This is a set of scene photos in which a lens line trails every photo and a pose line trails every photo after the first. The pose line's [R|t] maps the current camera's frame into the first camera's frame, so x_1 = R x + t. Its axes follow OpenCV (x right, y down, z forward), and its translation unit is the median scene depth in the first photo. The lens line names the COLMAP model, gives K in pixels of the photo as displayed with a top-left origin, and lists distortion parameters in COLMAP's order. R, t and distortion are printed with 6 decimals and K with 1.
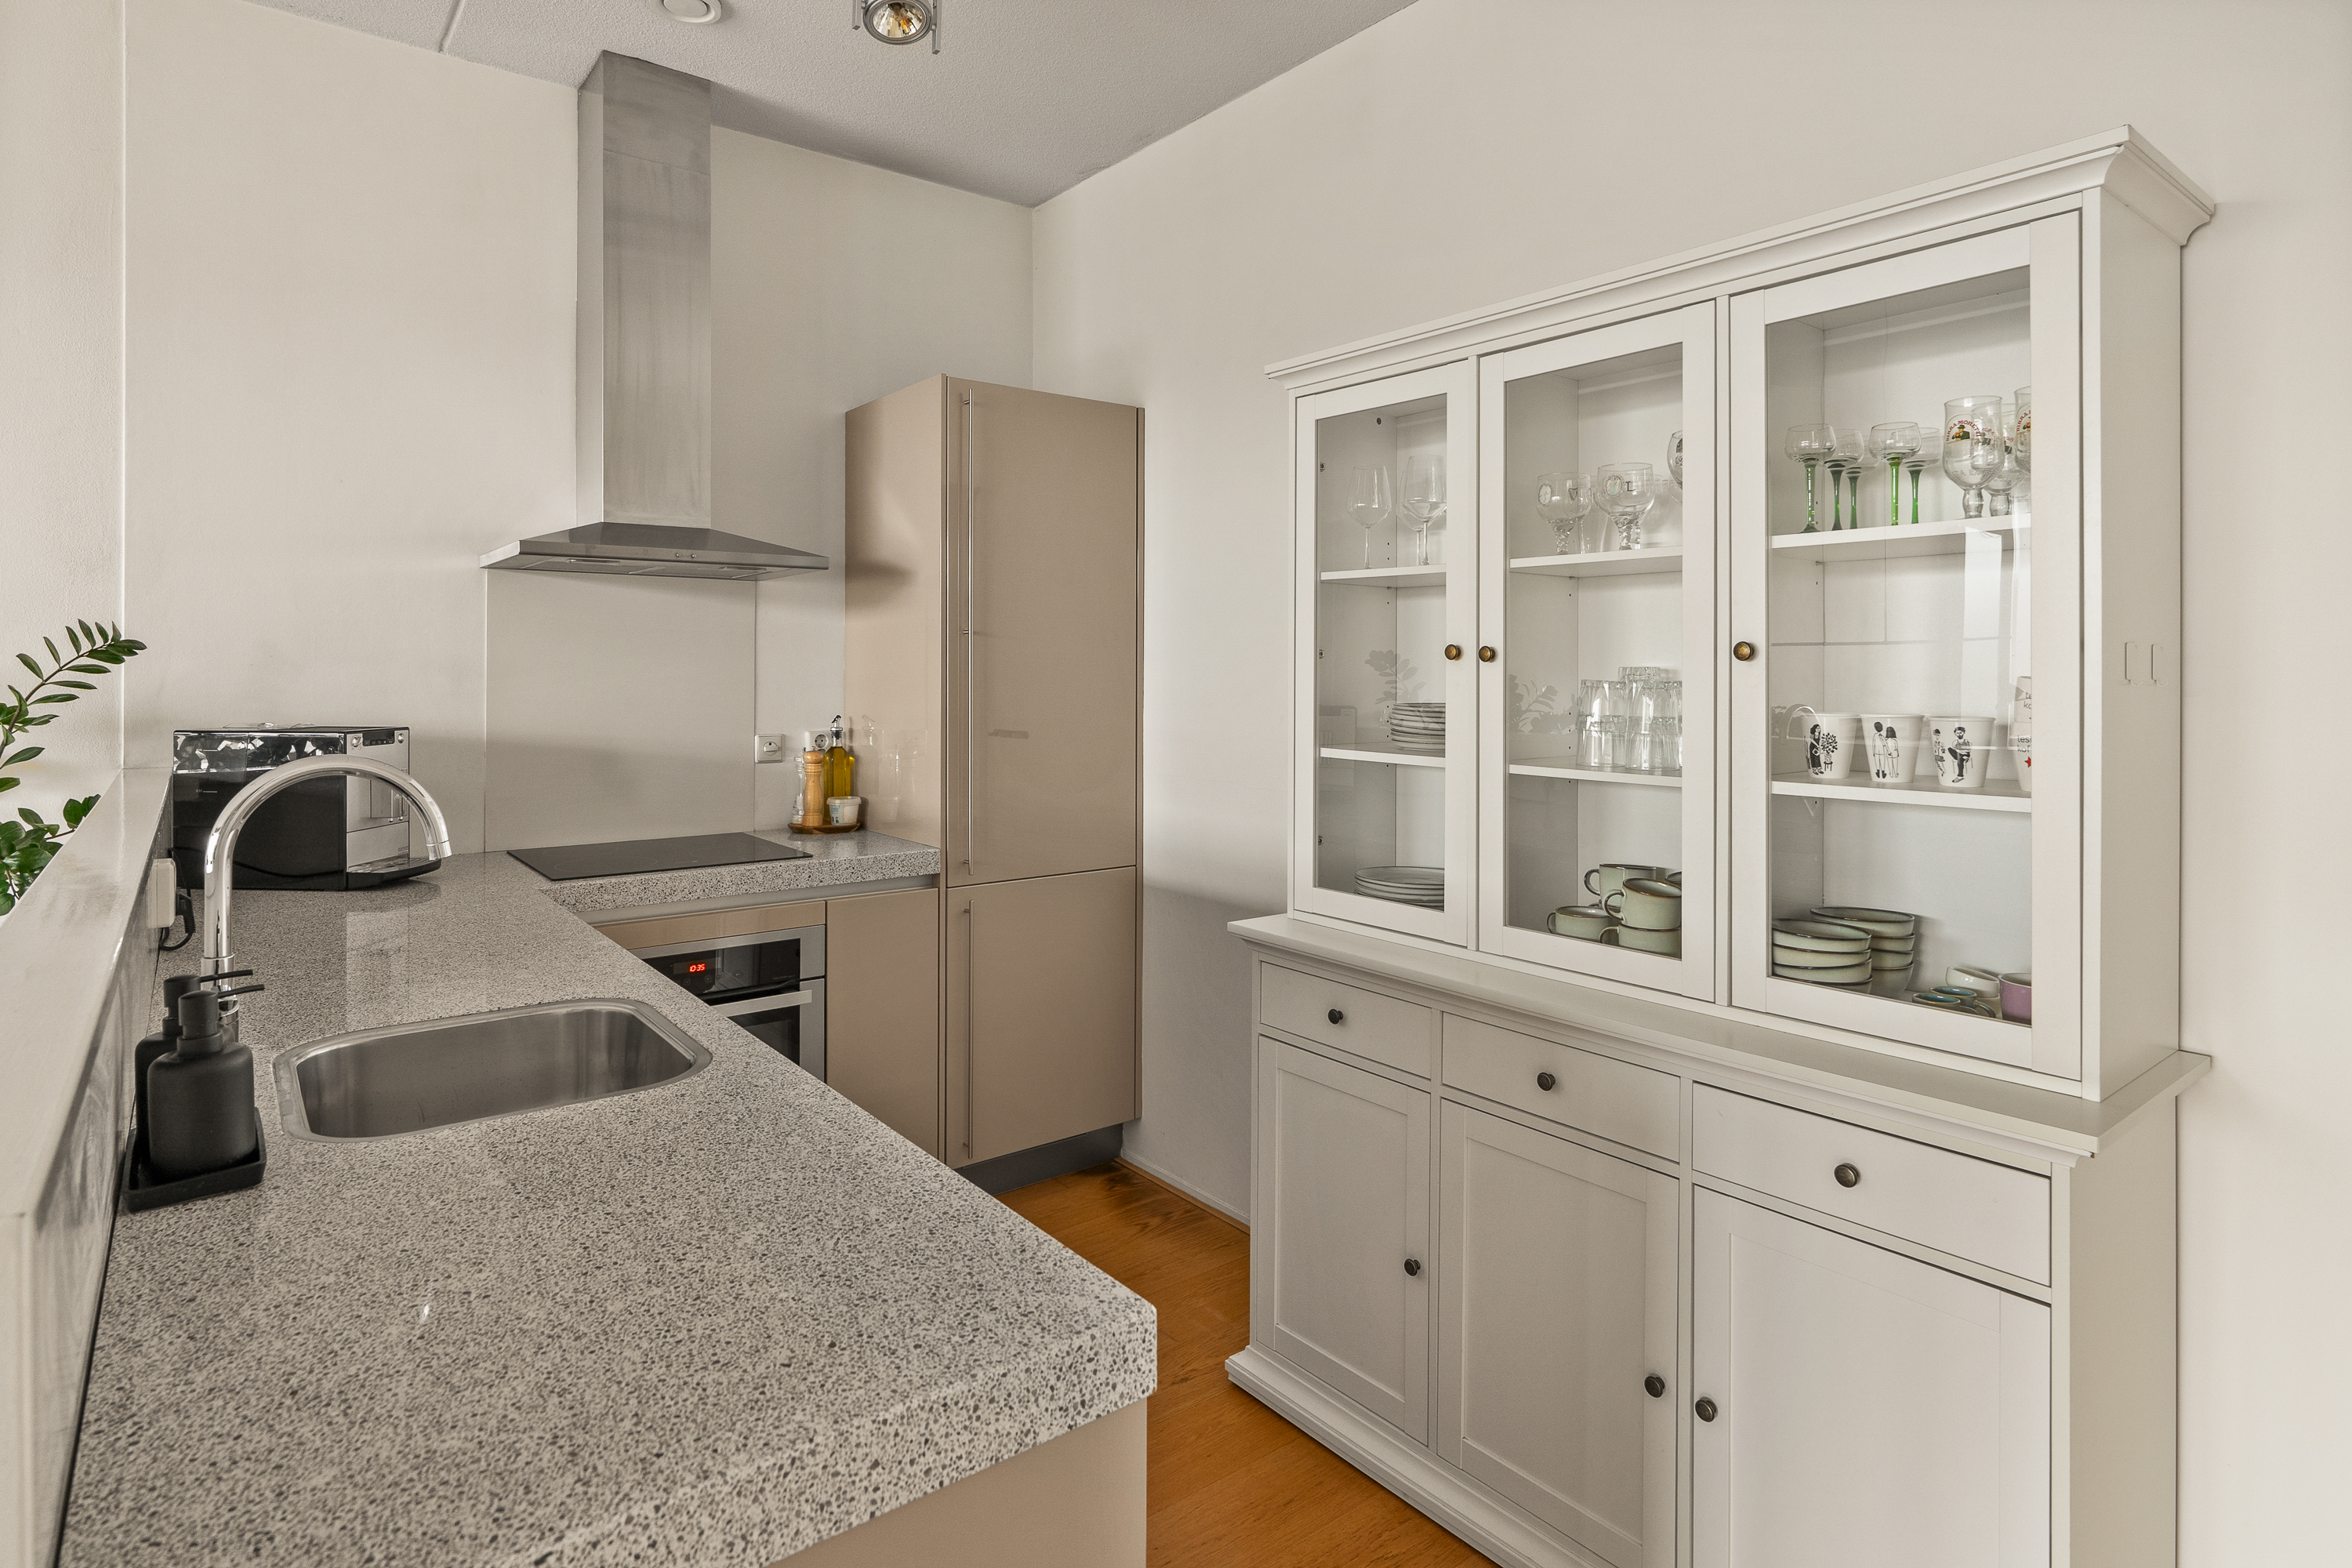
lens RADIAL K [[1241.1, 0, 1174.6], [0, 1241.1, 671.9], [0, 0, 1]] dist [-0.000111, 0.000818]
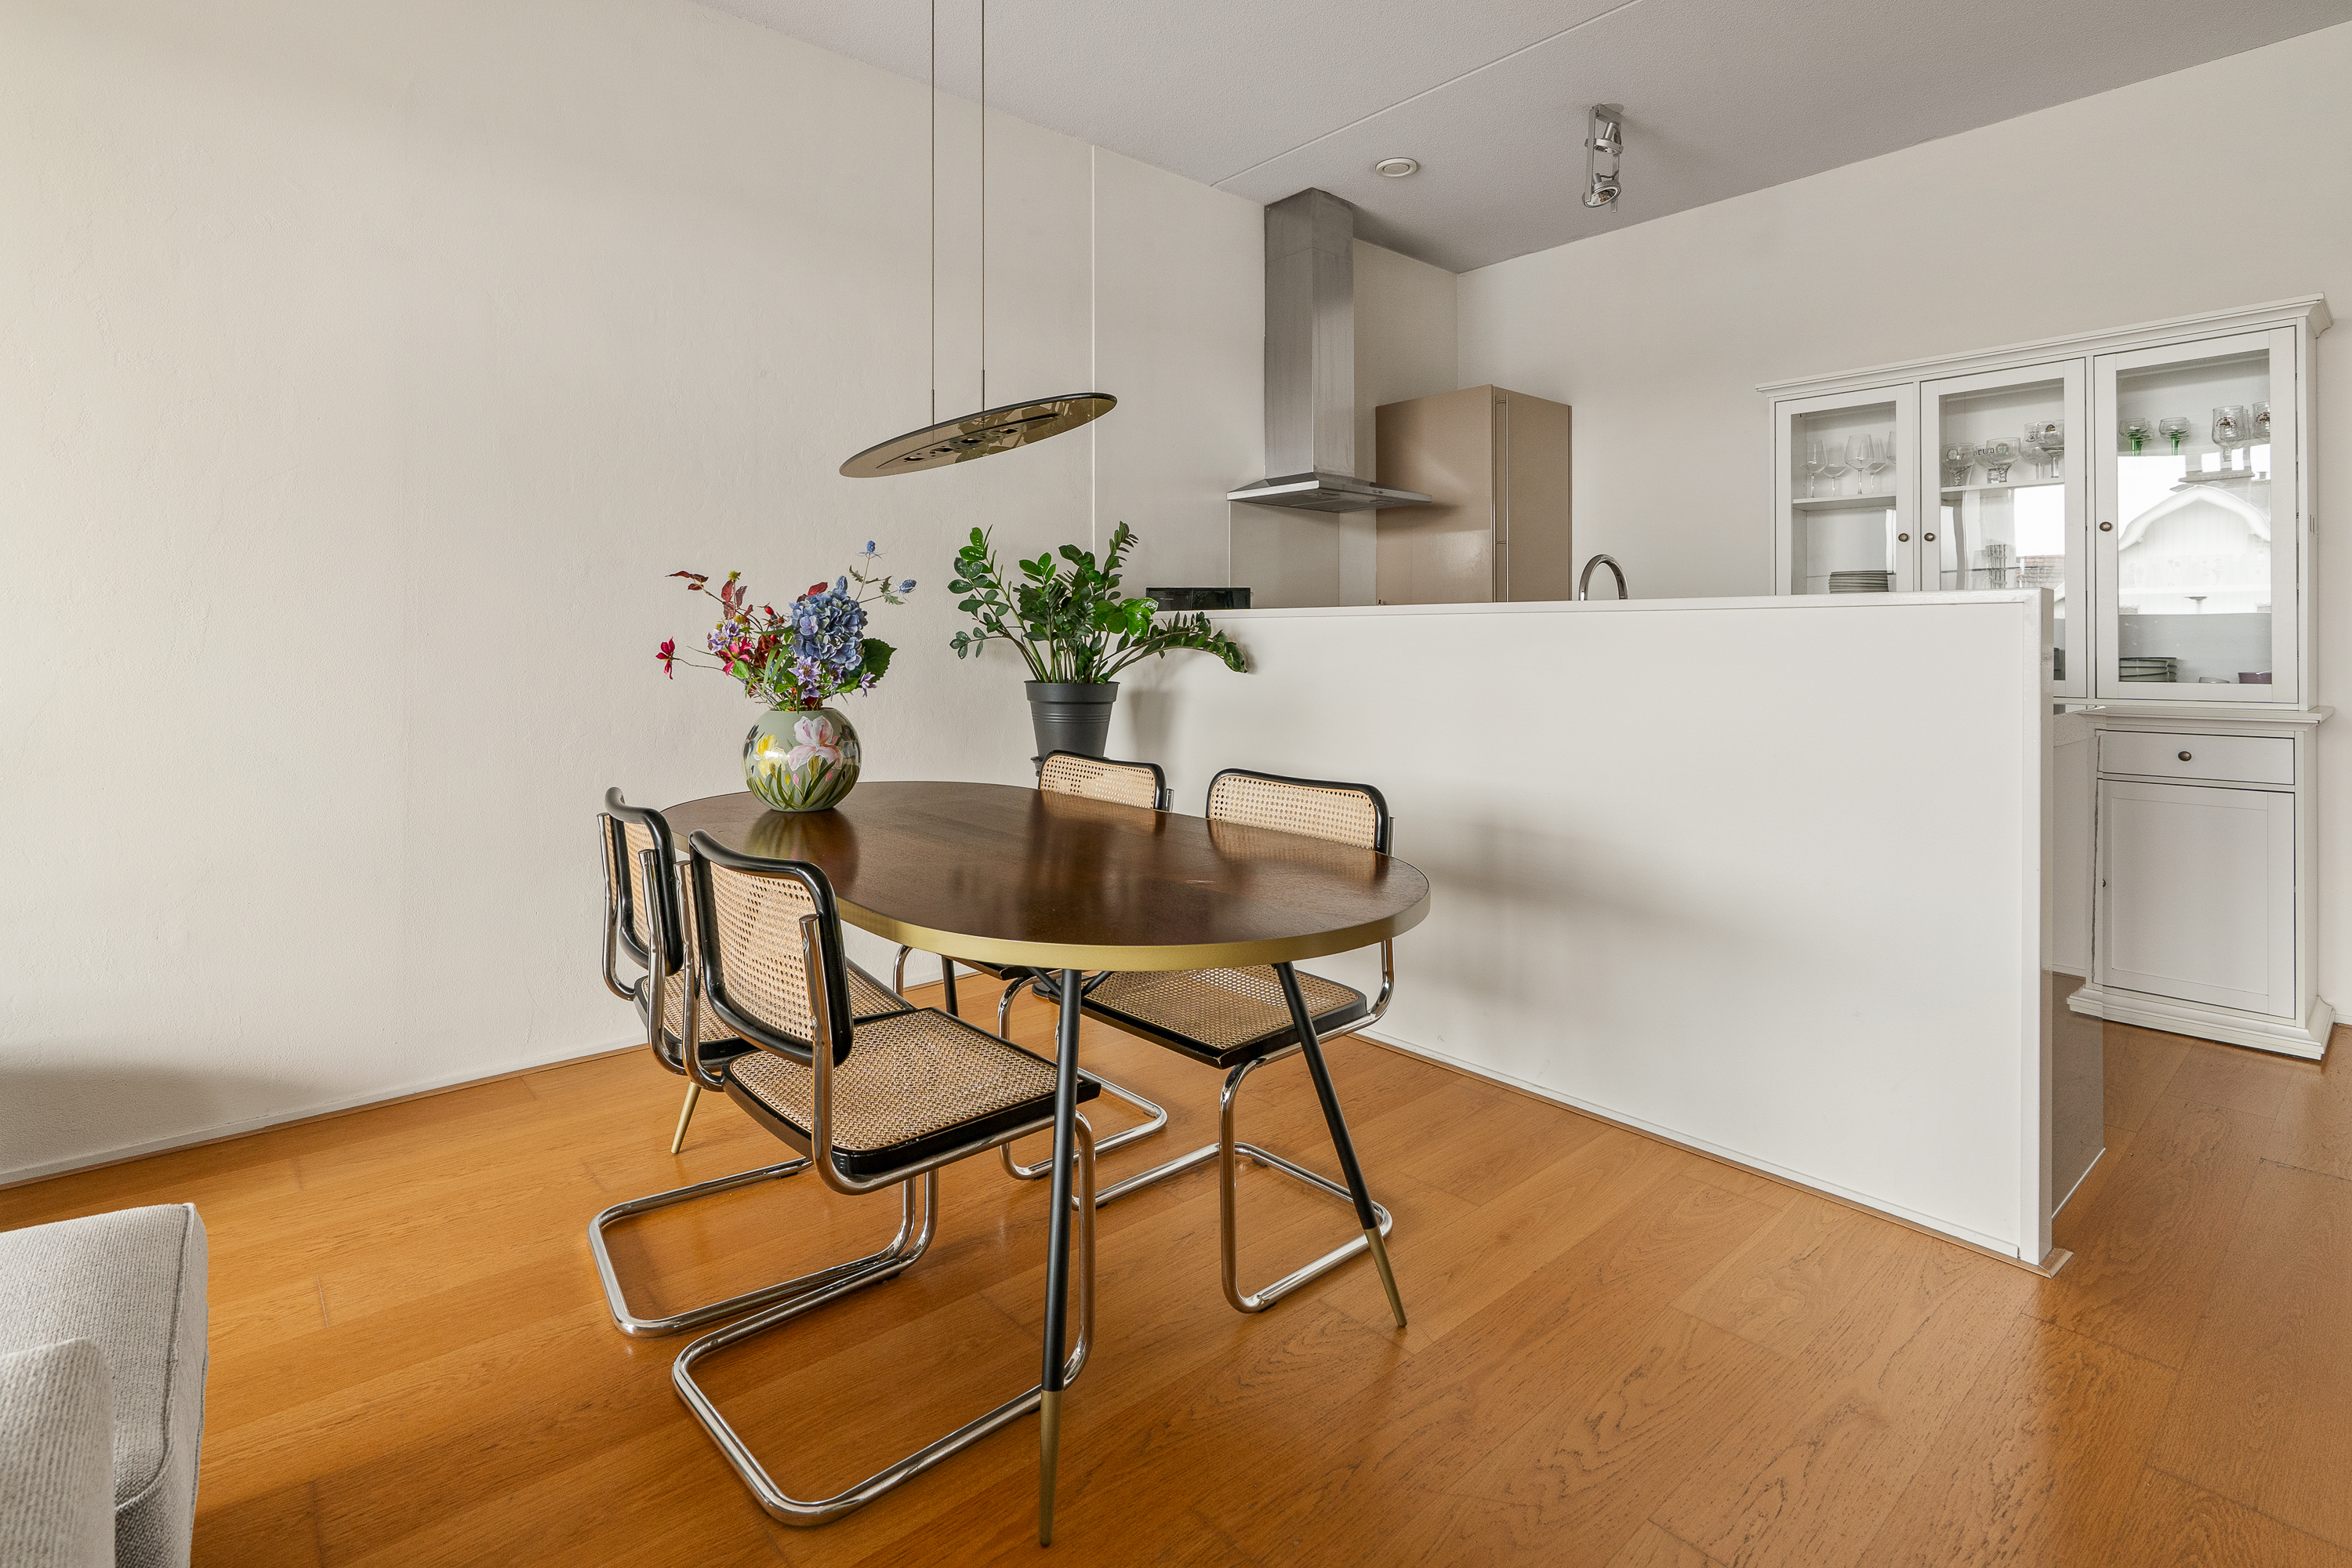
lens RADIAL K [[1129.7, 0, 1173.3], [0, 1129.7, 627.9], [0, 0, 1]] dist [-0.001431, -0.000557]
pose [[0.998534, -0.001568, 0.054099, -0.878648], [0.002311, 0.999904, -0.013670, 0.128433], [-0.054072, 0.013775, 0.998442, -0.587609]]
